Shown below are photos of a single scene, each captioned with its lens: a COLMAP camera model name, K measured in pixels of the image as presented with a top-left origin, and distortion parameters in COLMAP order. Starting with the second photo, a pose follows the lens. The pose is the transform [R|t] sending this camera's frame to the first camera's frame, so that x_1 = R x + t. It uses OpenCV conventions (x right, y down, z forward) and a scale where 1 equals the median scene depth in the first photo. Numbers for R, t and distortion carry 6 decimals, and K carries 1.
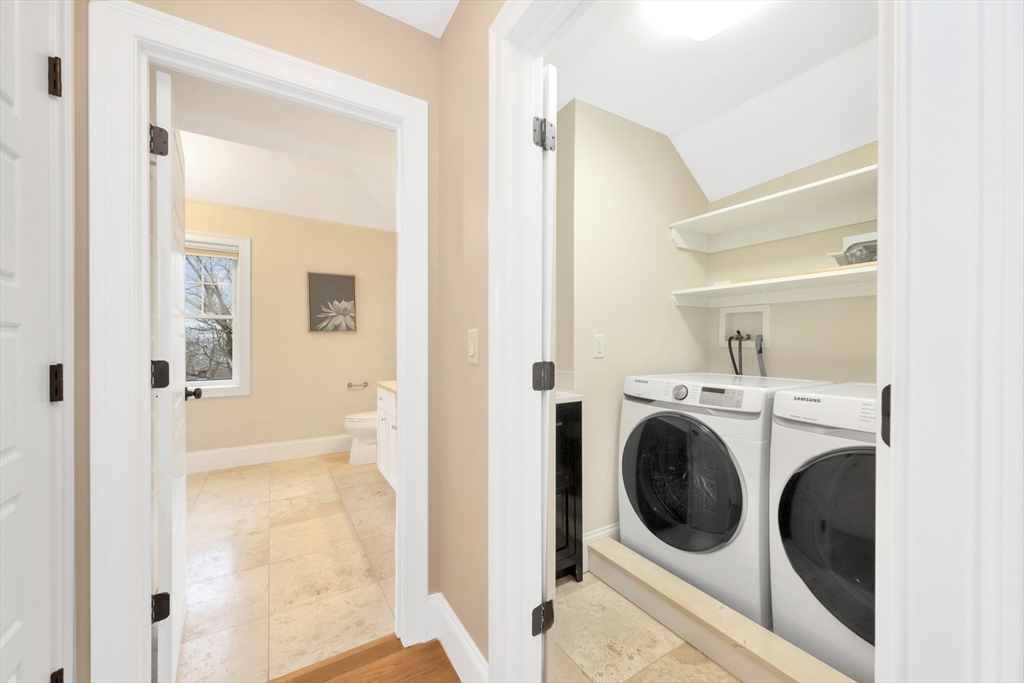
lens RADIAL K [[395.8, 0, 515.4], [0, 395.8, 341.2], [0, 0, 1]] dist [0.007378, -0.001315]
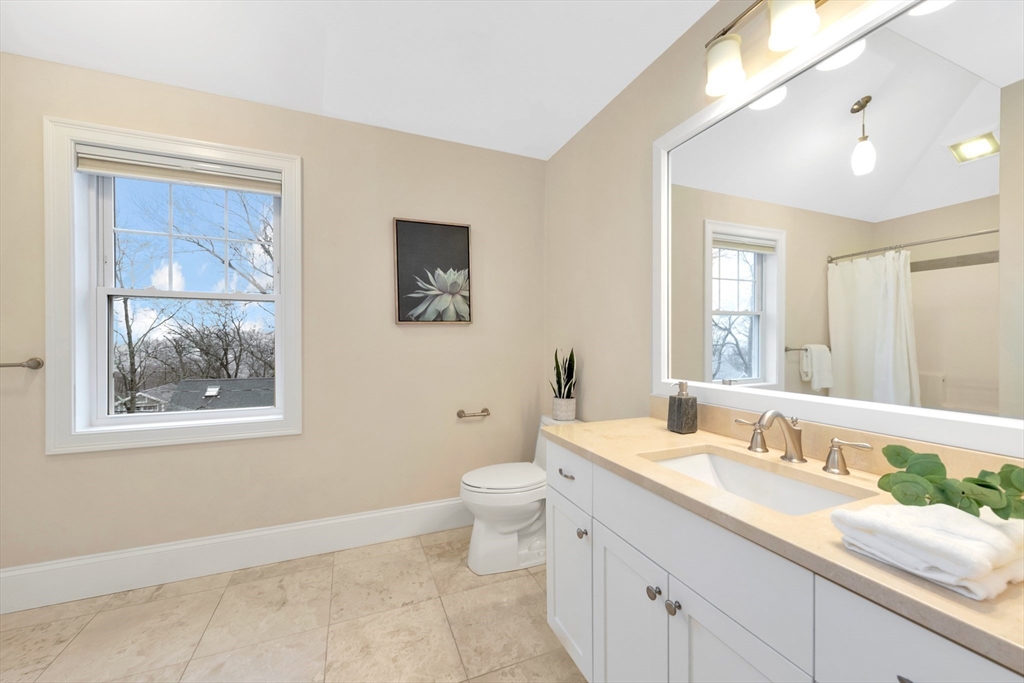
lens RADIAL K [[395.8, 0, 510.5], [0, 395.8, 342.1], [0, 0, 1]] dist [0.007378, -0.001315]
pose [[0.985528, -0.003709, -0.169474, -0.257227], [0.003502, 0.999993, -0.001523, 0.005553], [0.169478, 0.000907, 0.985534, 0.456523]]
